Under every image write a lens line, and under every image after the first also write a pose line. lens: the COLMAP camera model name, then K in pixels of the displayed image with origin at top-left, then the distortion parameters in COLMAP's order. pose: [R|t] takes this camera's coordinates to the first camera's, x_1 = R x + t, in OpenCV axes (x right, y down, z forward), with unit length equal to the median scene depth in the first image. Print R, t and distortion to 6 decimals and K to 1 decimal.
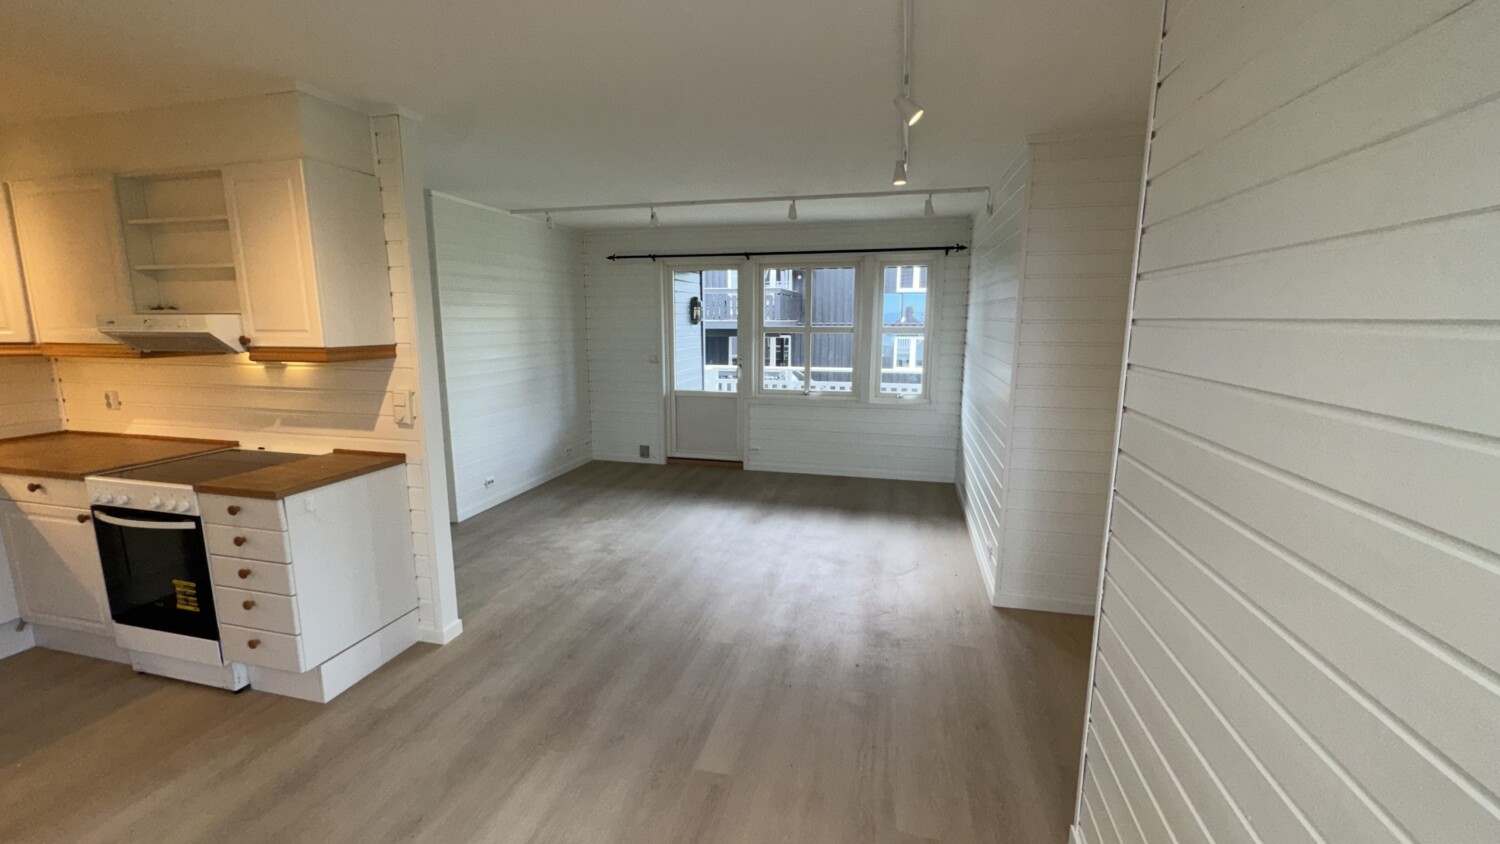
lens RADIAL K [[601.3, 0, 750.8], [0, 601.3, 420.5], [0, 0, 1]] dist [-0.001429, 0.000608]
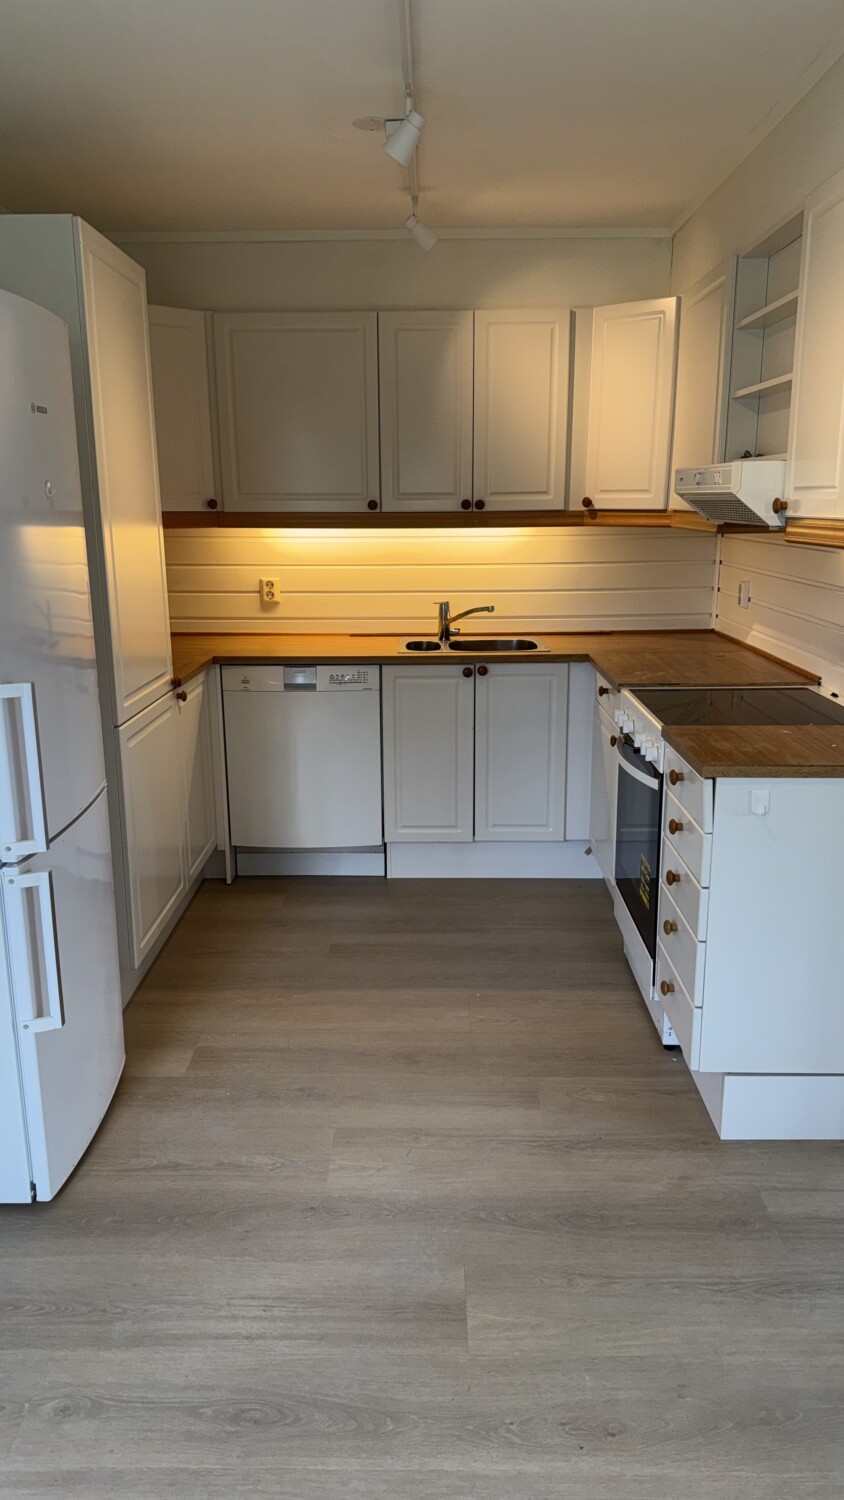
lens RADIAL K [[1050.7, 0, 414.4], [0, 1050.7, 754.4], [0, 0, 1]] dist [0.044920, -0.055177]
pose [[0.227412, 0.229136, -0.946457, 0.073963], [-0.155923, 0.967950, 0.196875, -0.030839], [0.961234, 0.102803, 0.255851, 0.276581]]
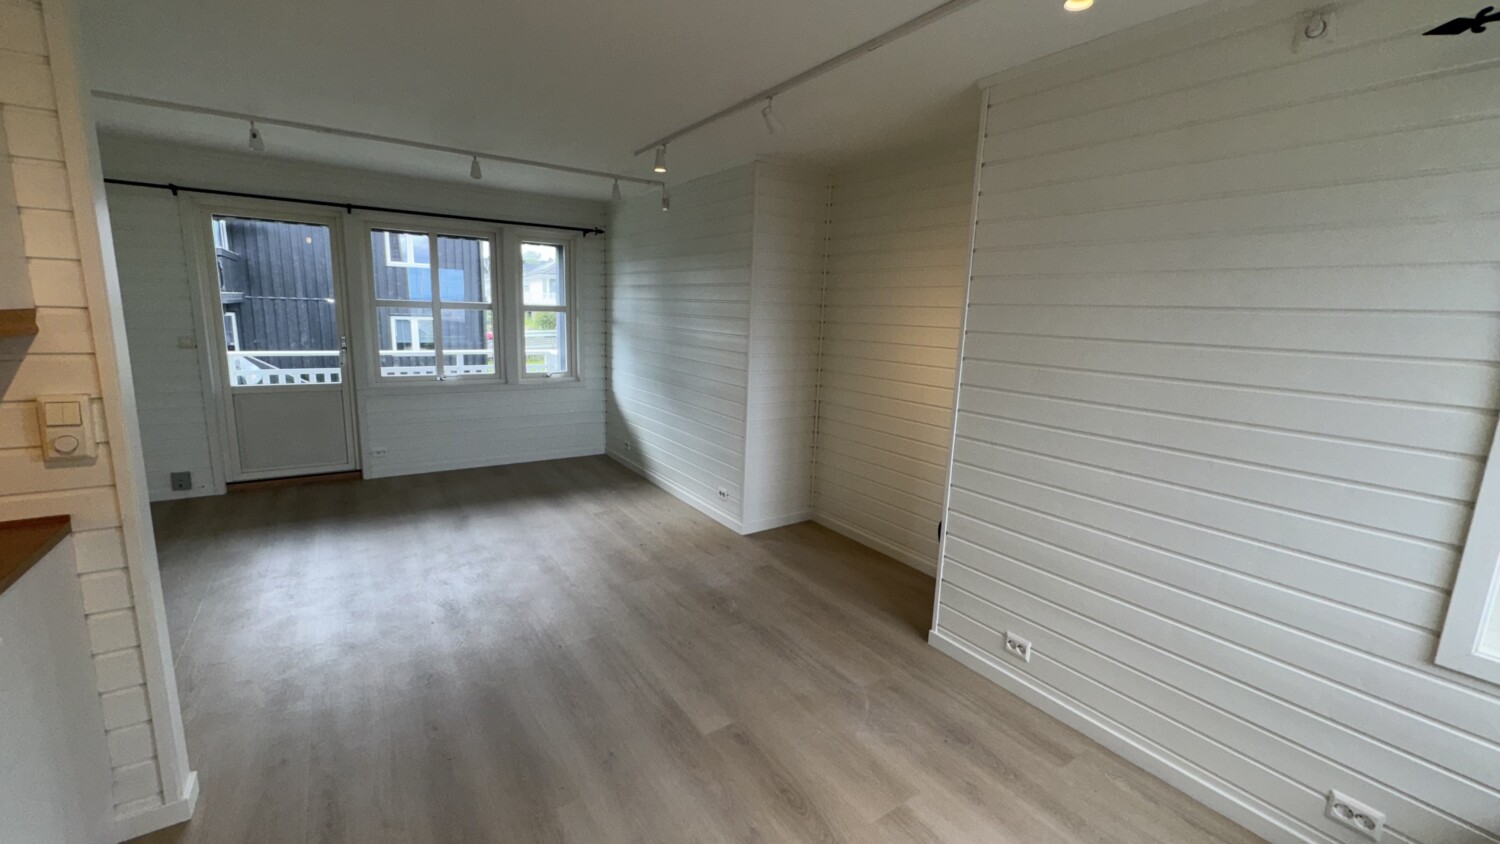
lens RADIAL K [[601.3, 0, 749.1], [0, 601.3, 420.0], [0, 0, 1]] dist [-0.001429, 0.000608]
pose [[0.667346, -0.111017, 0.736427, -0.421898], [0.090153, 0.993598, 0.068090, -0.008091], [-0.739271, 0.020951, 0.673082, 0.142555]]
